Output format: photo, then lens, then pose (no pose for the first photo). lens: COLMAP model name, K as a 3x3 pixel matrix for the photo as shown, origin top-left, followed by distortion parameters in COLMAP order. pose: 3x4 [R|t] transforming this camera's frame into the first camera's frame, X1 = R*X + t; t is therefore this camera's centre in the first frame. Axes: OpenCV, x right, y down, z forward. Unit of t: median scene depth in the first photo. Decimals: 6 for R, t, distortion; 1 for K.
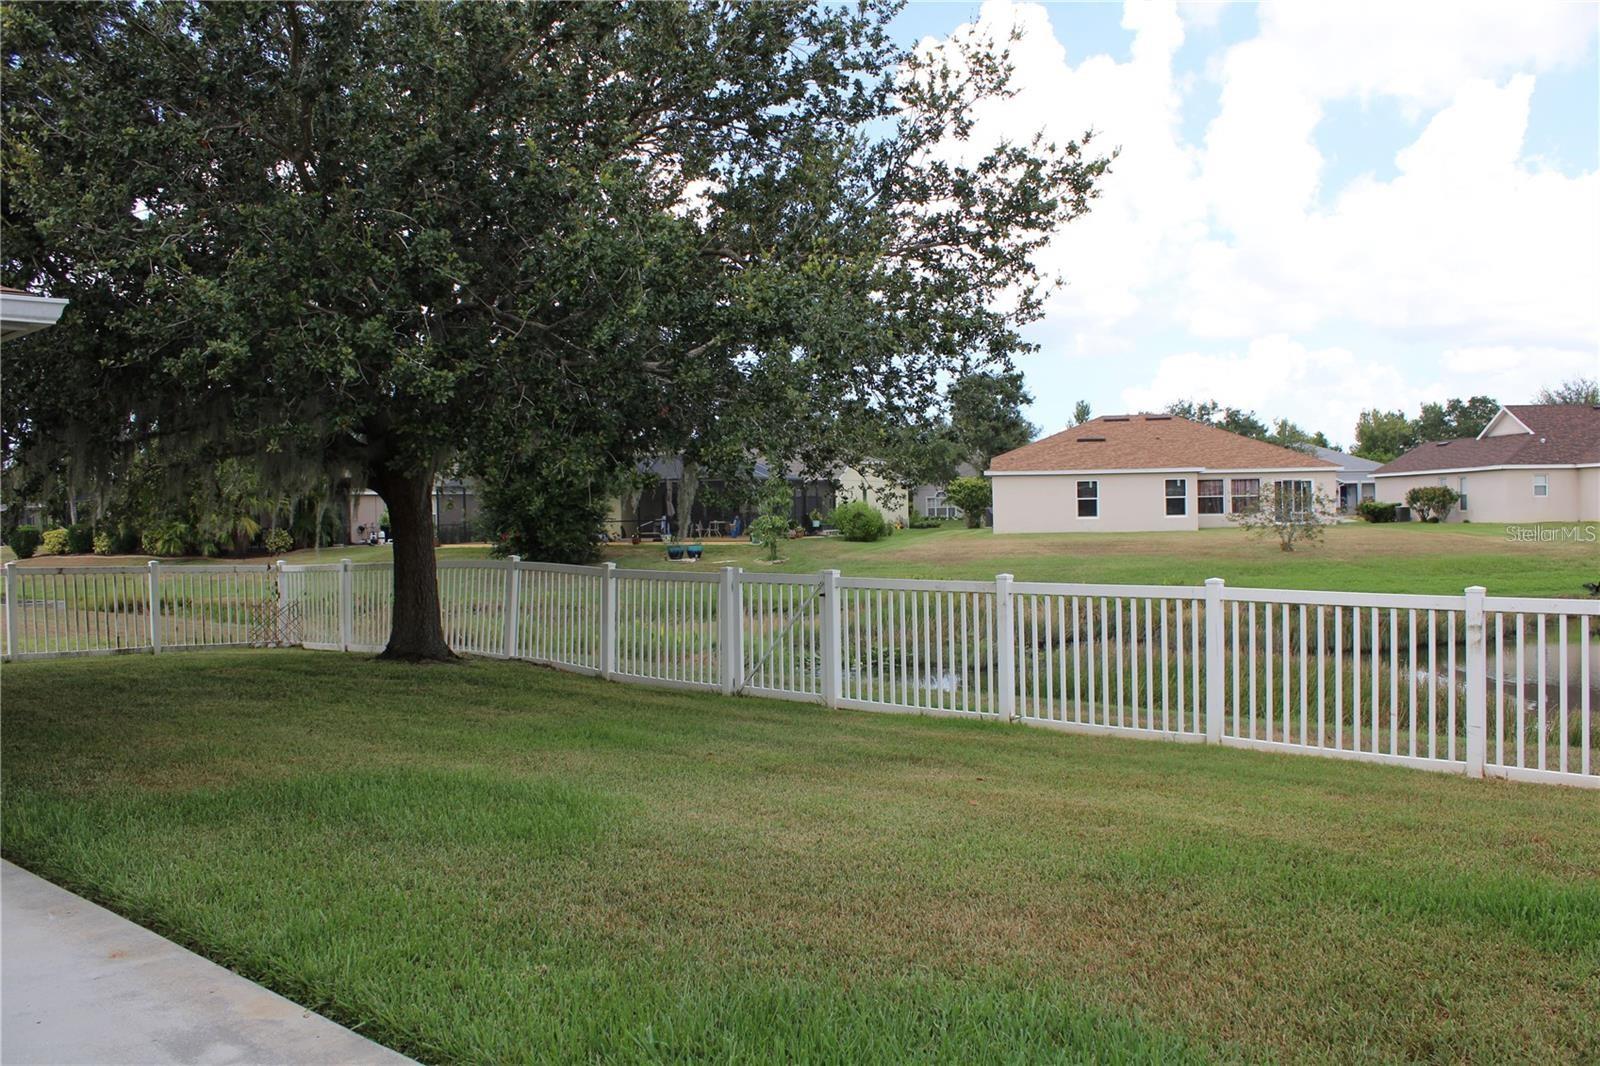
lens RADIAL K [[1351.9, 0, 827.5], [0, 1351.9, 535.1], [0, 0, 1]] dist [-0.140272, 0.094341]
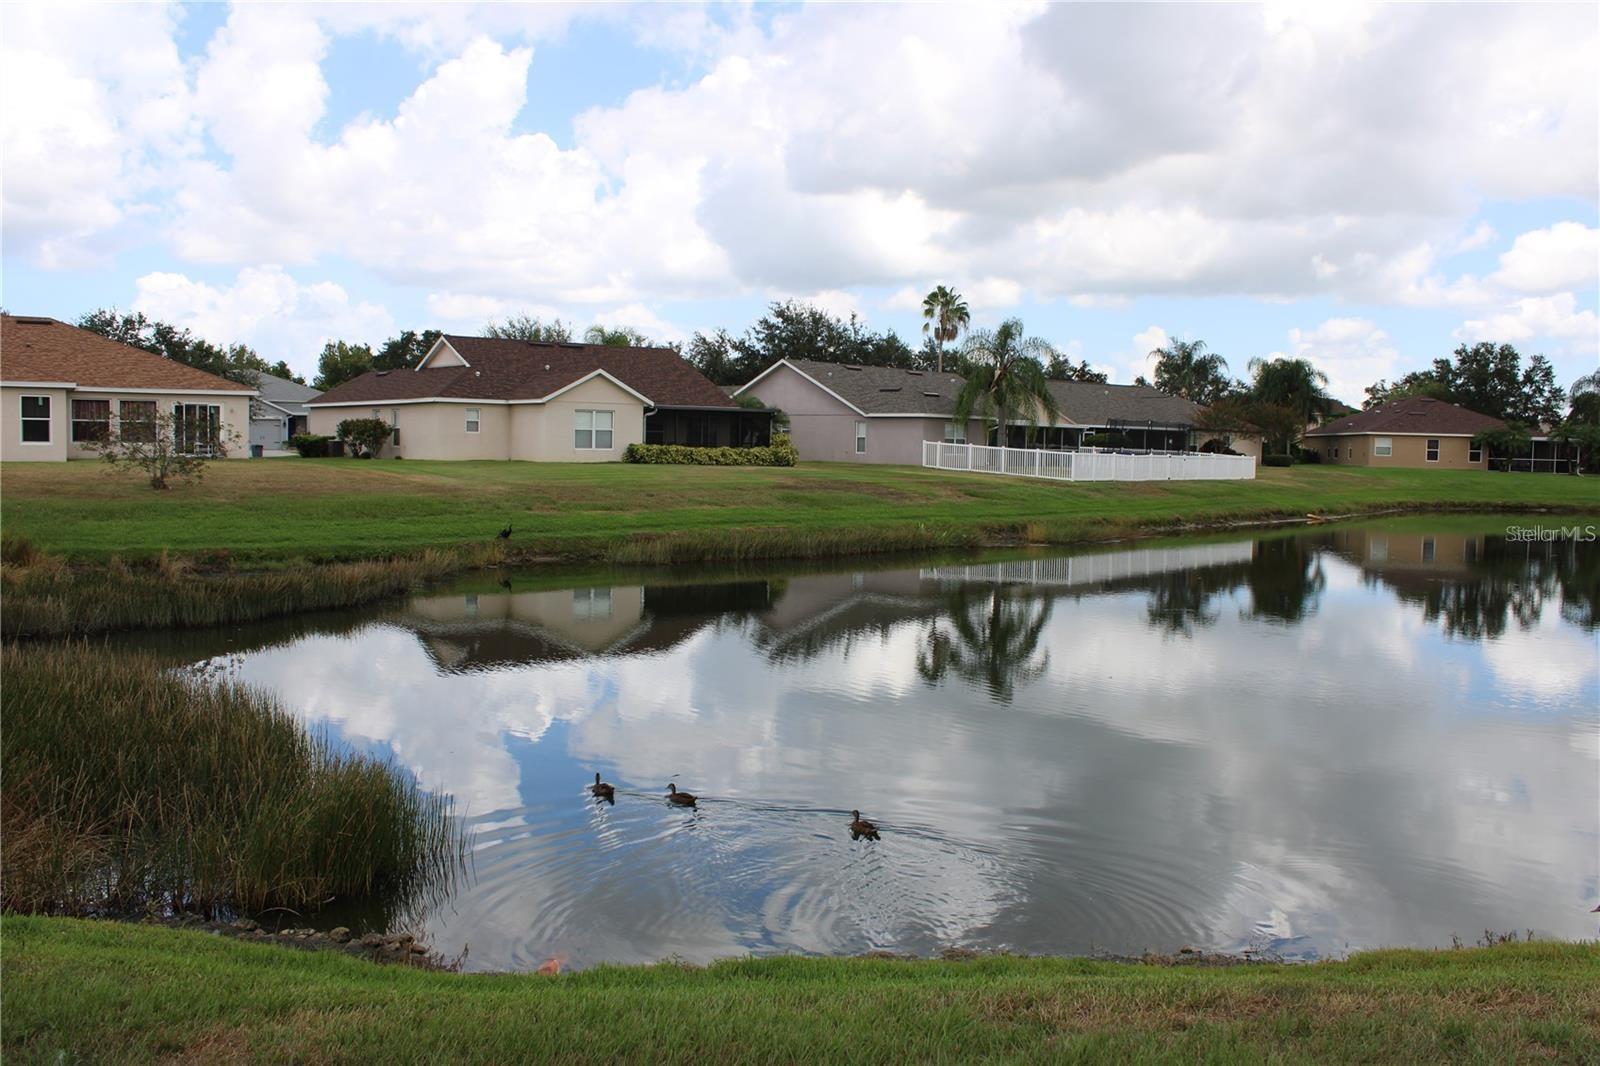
lens RADIAL K [[1351.9, 0, 803.9], [0, 1351.9, 535.1], [0, 0, 1]] dist [-0.140272, 0.094341]
pose [[0.757346, -0.011733, 0.652908, 0.094130], [-0.019713, 0.998972, 0.040818, -0.000078], [-0.652716, -0.043784, 0.756337, 0.109510]]
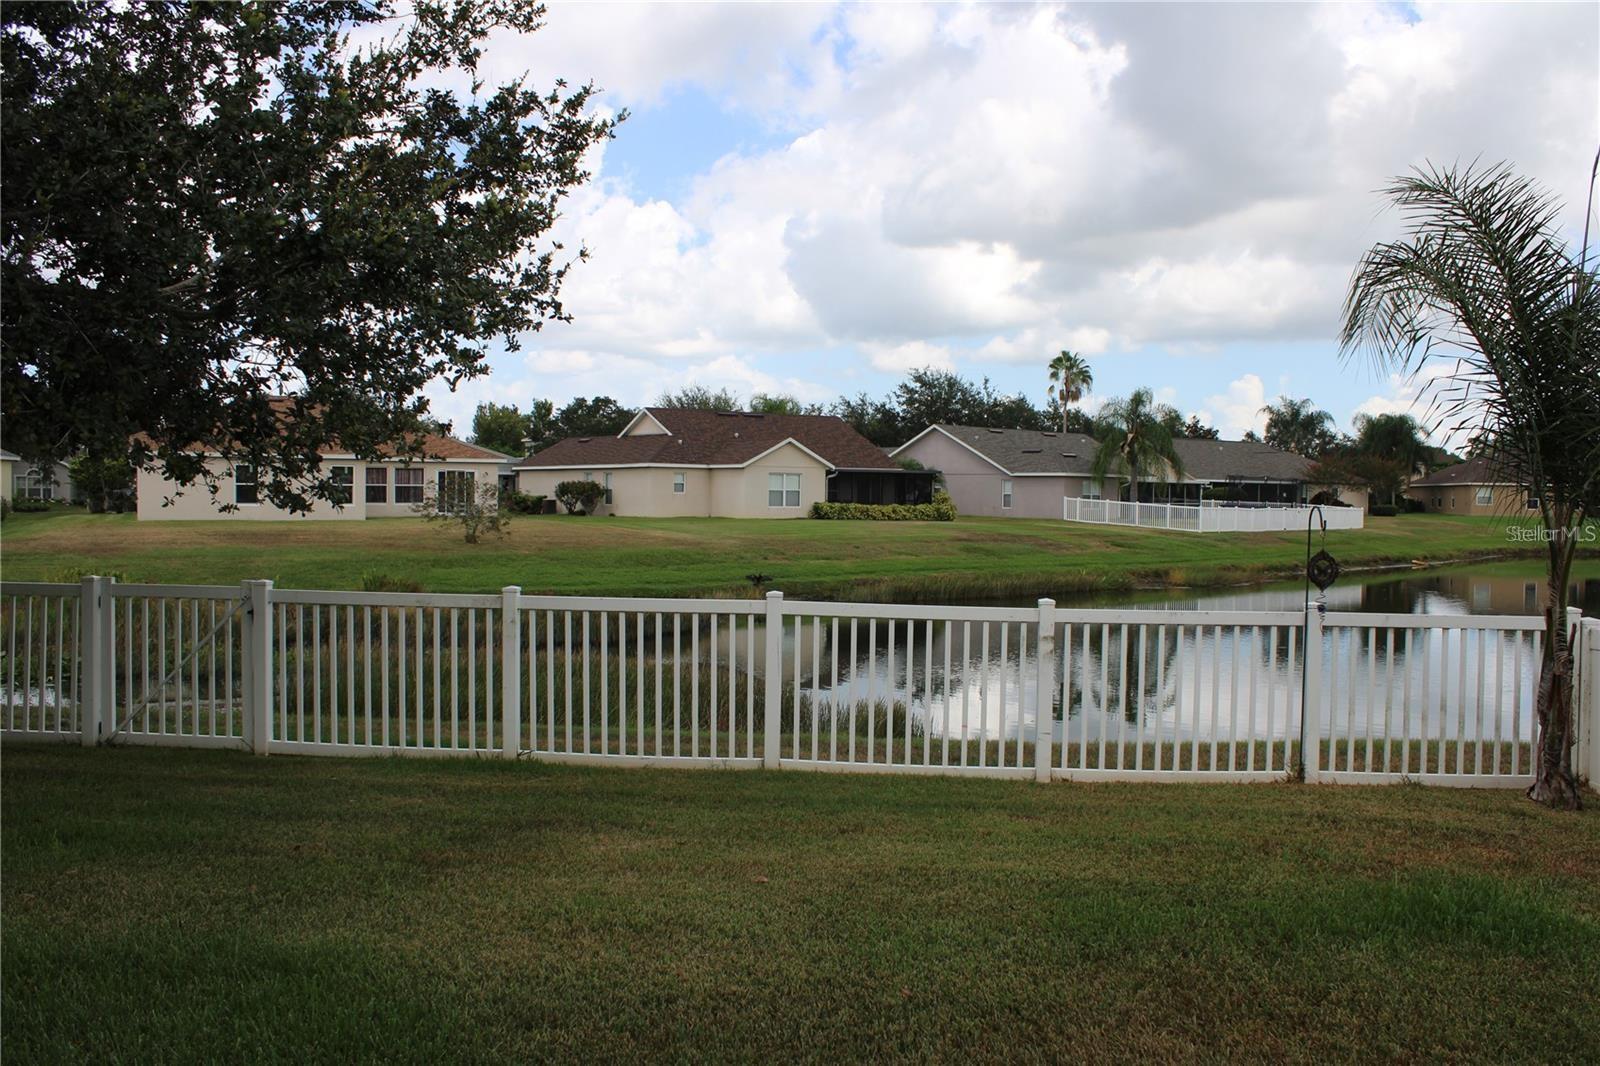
lens RADIAL K [[1351.9, 0, 804.7], [0, 1351.9, 537.0], [0, 0, 1]] dist [-0.140272, 0.094341]
pose [[0.799625, 0.007391, 0.600454, -0.043979], [-0.014250, 0.999876, 0.006669, -0.002064], [-0.600330, -0.013889, 0.799632, 0.039342]]
